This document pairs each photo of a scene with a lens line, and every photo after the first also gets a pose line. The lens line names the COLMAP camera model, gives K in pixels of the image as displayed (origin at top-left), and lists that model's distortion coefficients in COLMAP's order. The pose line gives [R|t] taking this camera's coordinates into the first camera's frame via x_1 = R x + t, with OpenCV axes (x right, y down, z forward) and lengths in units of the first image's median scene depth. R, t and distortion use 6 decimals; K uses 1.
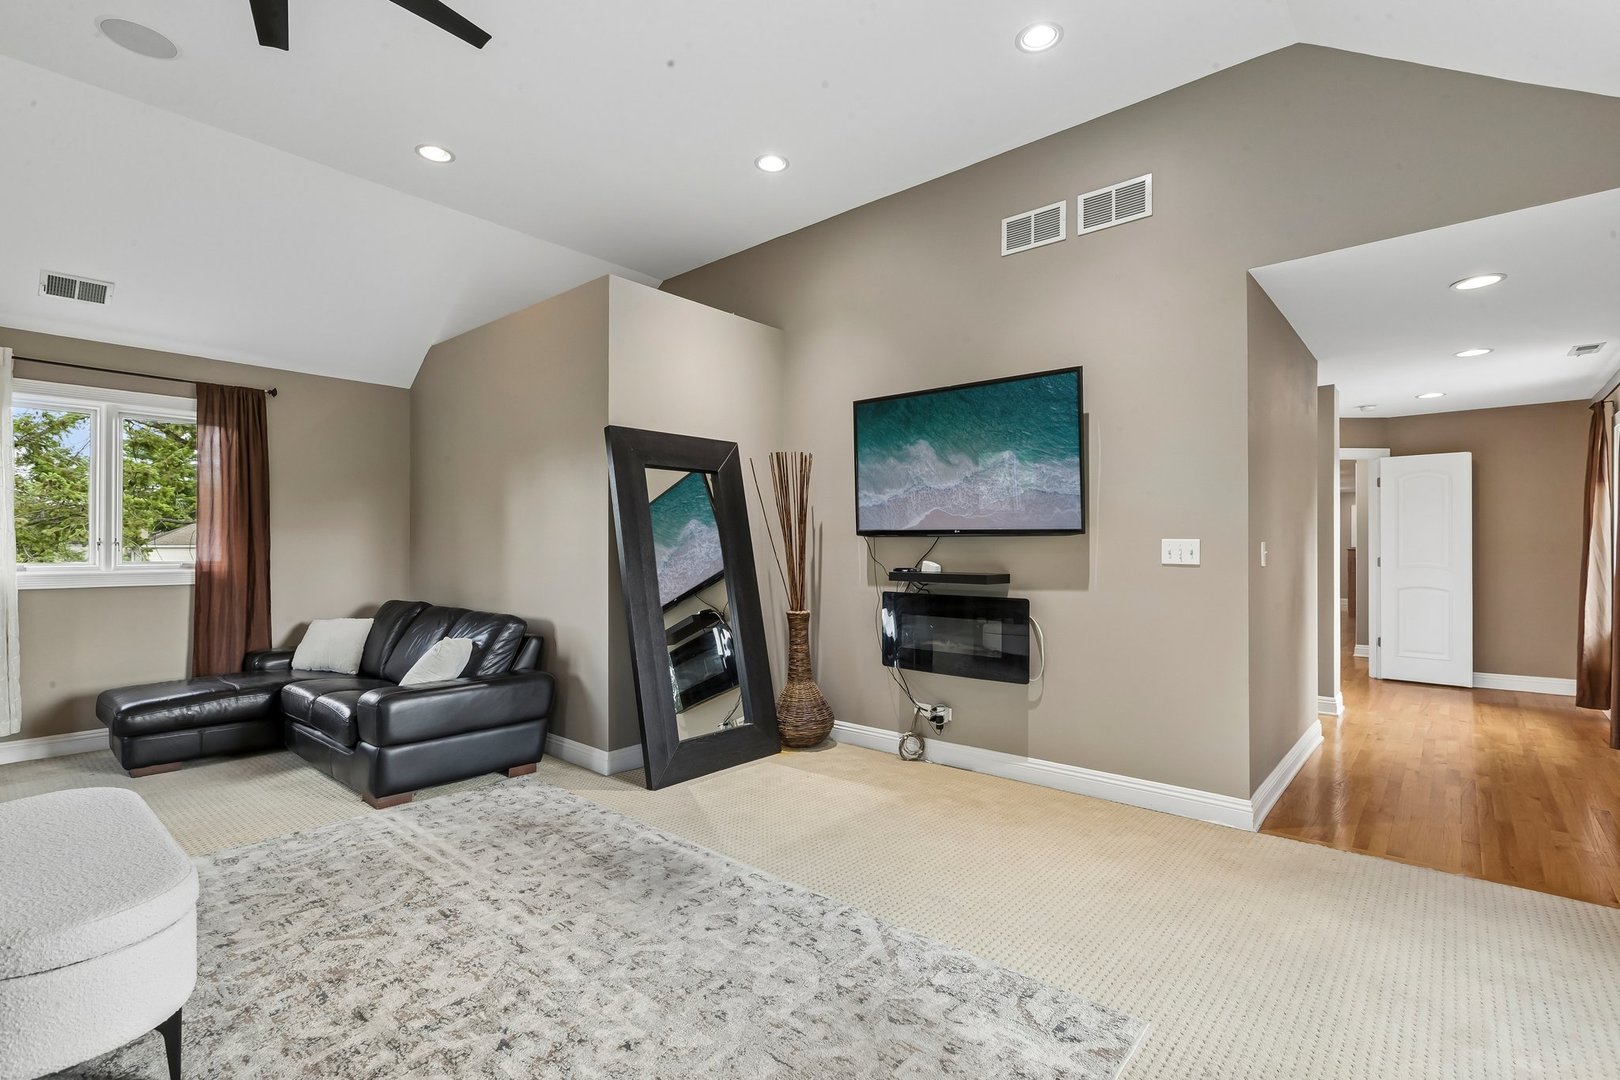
lens RADIAL K [[739.7, 0, 809.7], [0, 739.7, 545.4], [0, 0, 1]] dist [-0.001624, -0.000826]
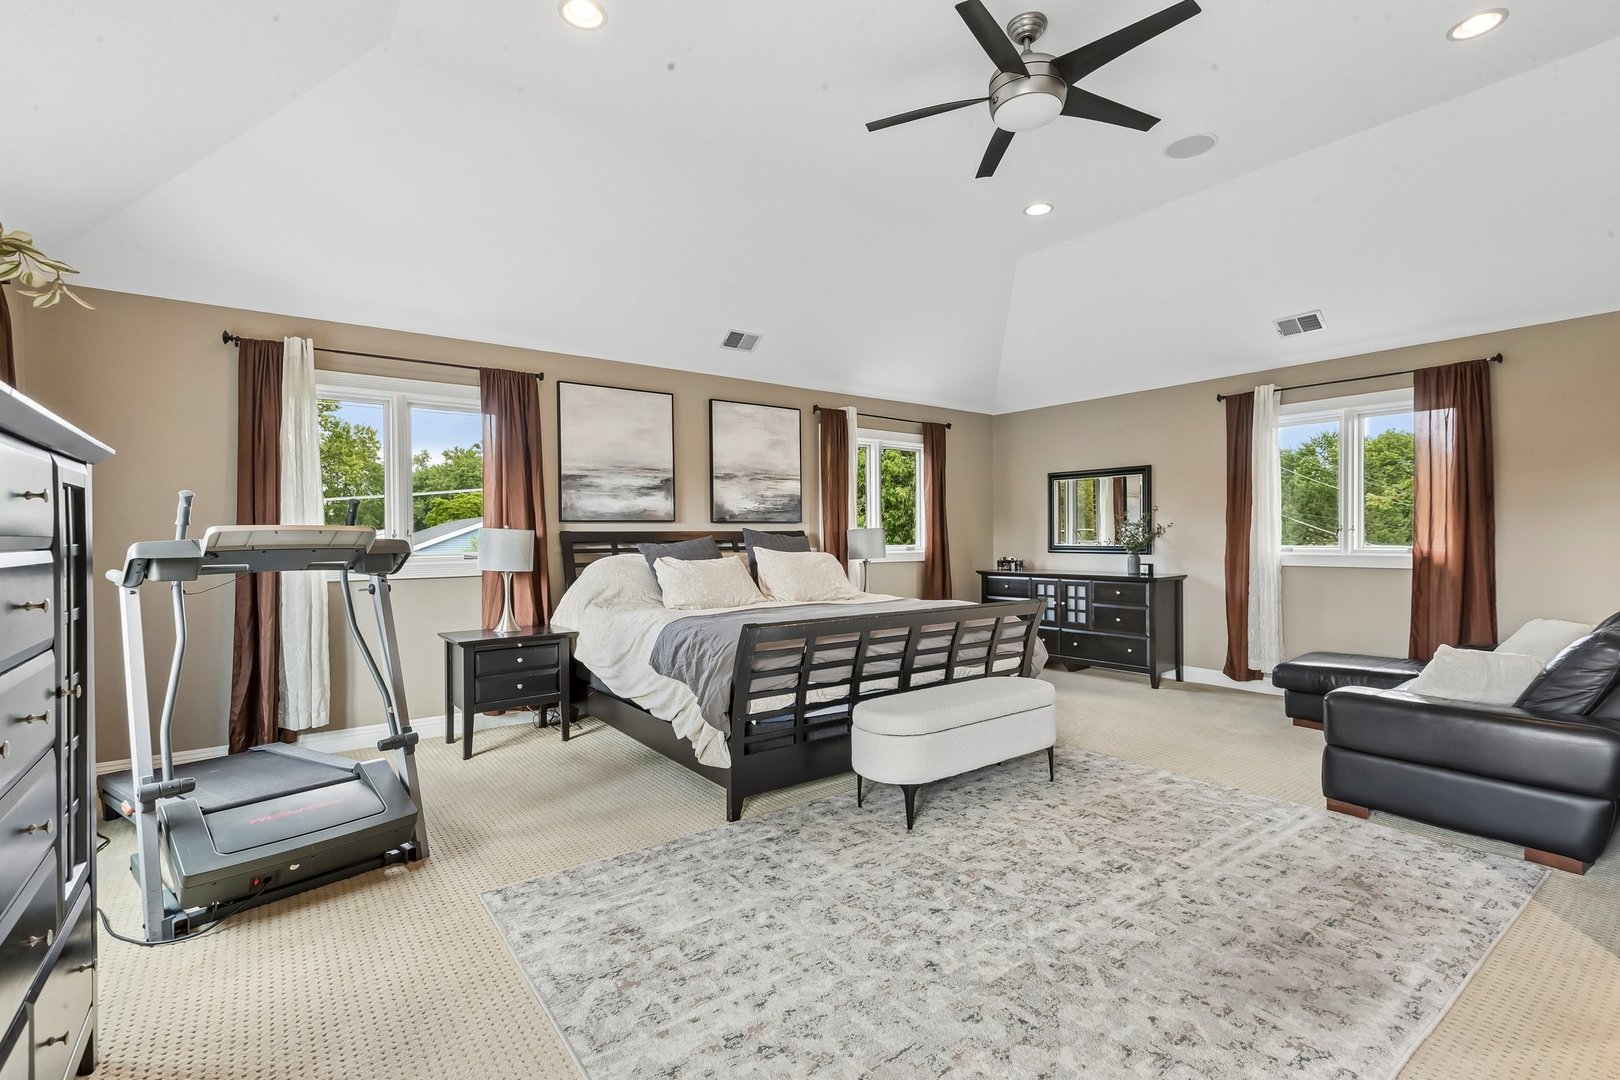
lens RADIAL K [[739.7, 0, 810.0], [0, 739.7, 540.2], [0, 0, 1]] dist [-0.001624, -0.000826]
pose [[-0.218291, 0.006526, -0.975862, 0.606307], [0.009179, 0.999947, 0.004634, 0.002045], [0.975841, -0.007946, -0.218339, 0.704054]]
